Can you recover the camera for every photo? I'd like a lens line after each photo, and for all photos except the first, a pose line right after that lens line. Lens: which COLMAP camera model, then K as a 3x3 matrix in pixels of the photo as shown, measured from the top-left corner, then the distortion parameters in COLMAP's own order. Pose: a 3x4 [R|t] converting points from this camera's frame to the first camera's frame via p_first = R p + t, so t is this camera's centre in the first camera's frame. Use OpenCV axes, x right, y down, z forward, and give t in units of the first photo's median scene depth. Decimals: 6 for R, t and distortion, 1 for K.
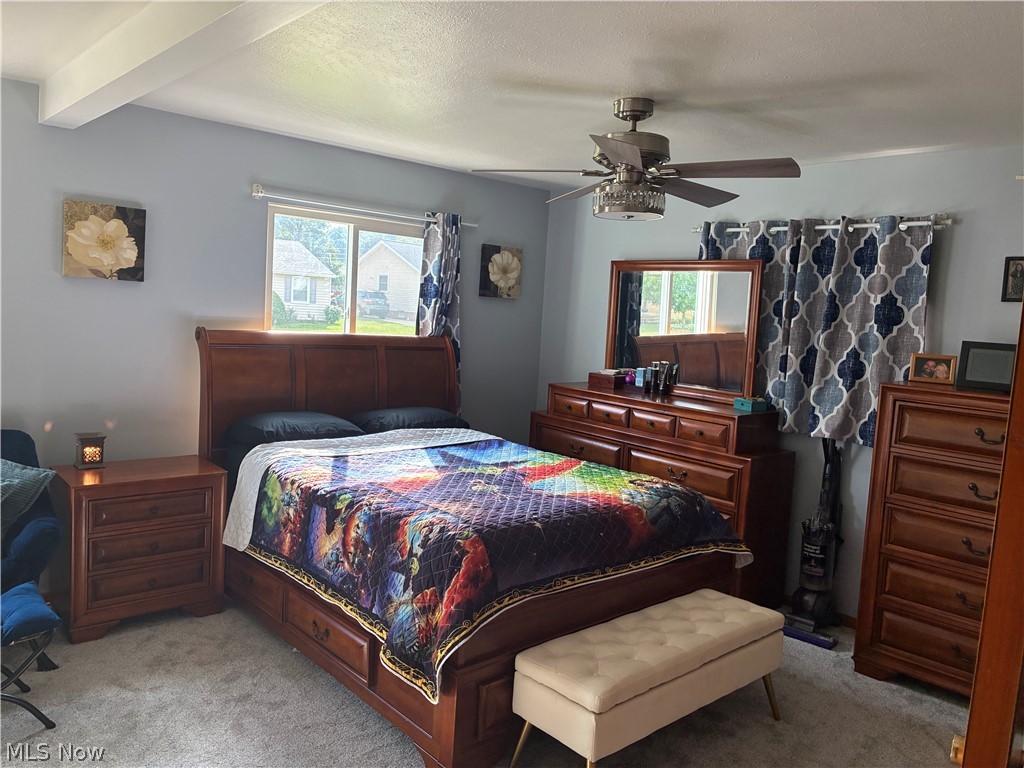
lens RADIAL K [[775.4, 0, 510.8], [0, 775.4, 379.2], [0, 0, 1]] dist [0.046375, -0.065395]
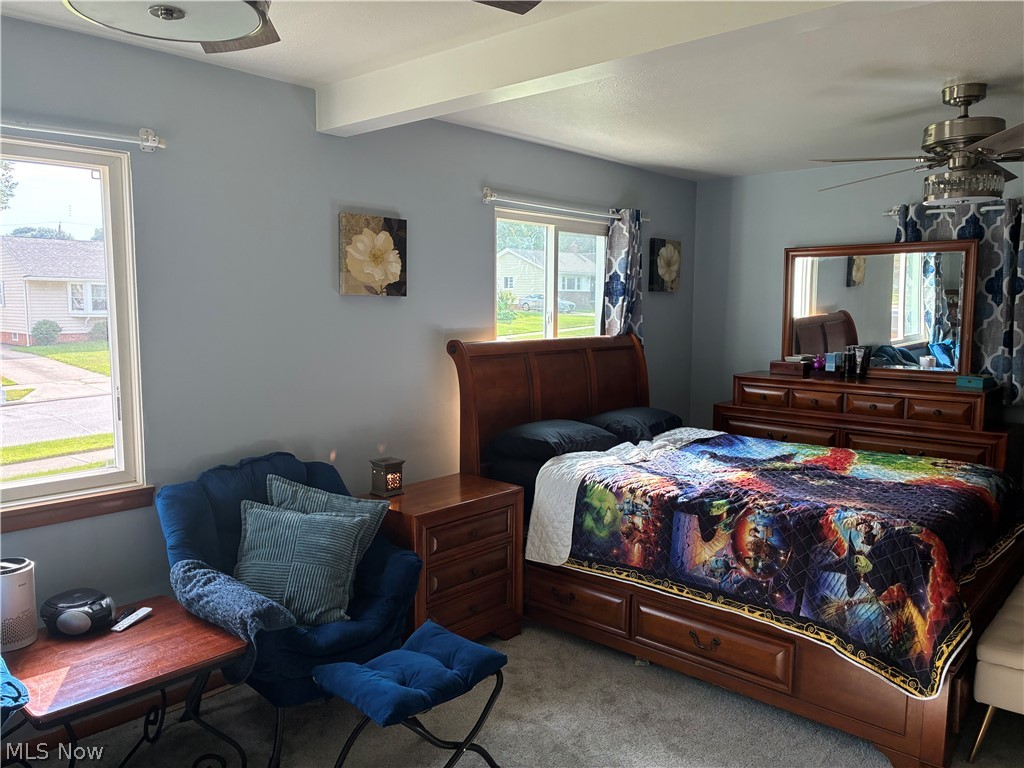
lens RADIAL K [[790.9, 0, 514.1], [0, 790.9, 378.5], [0, 0, 1]] dist [0.033378, -0.000438]
pose [[0.991091, -0.069241, 0.113777, -0.464044], [0.068644, 0.997599, 0.009163, -0.024967], [-0.114138, -0.001271, 0.993464, 0.029335]]
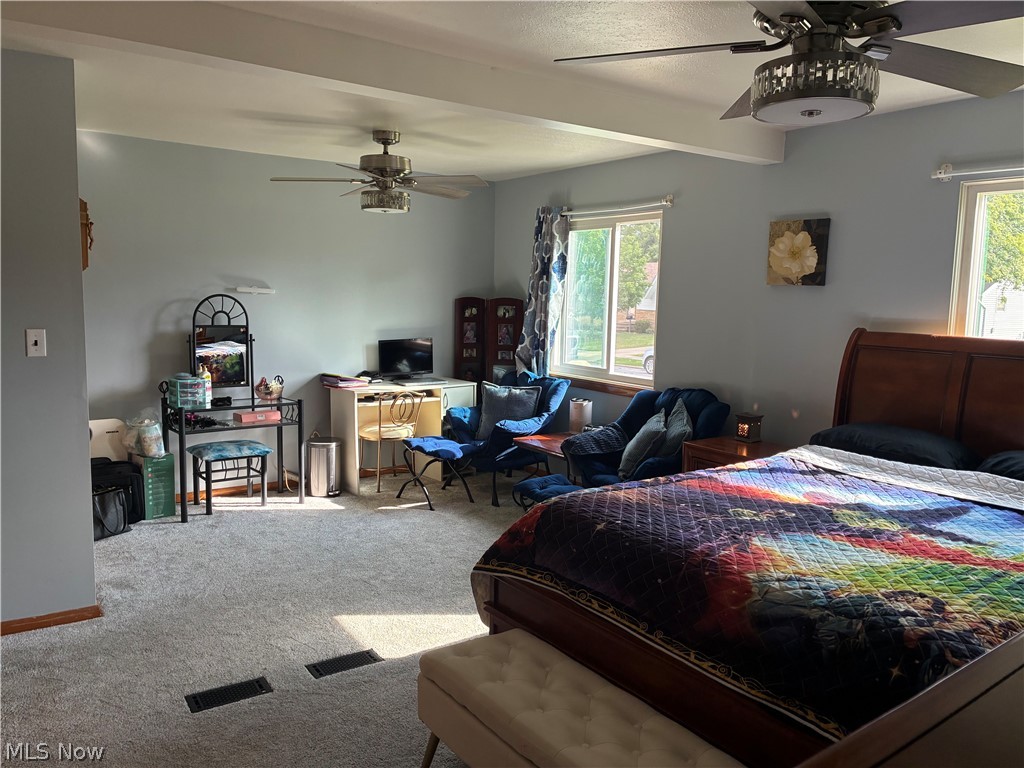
lens RADIAL K [[775.4, 0, 510.8], [0, 775.4, 379.2], [0, 0, 1]] dist [0.046375, -0.065395]
pose [[-0.111015, 0.047590, -0.992679, 0.661820], [-0.119183, 0.991007, 0.060839, -0.011447], [0.986646, 0.125064, -0.104344, 0.718060]]
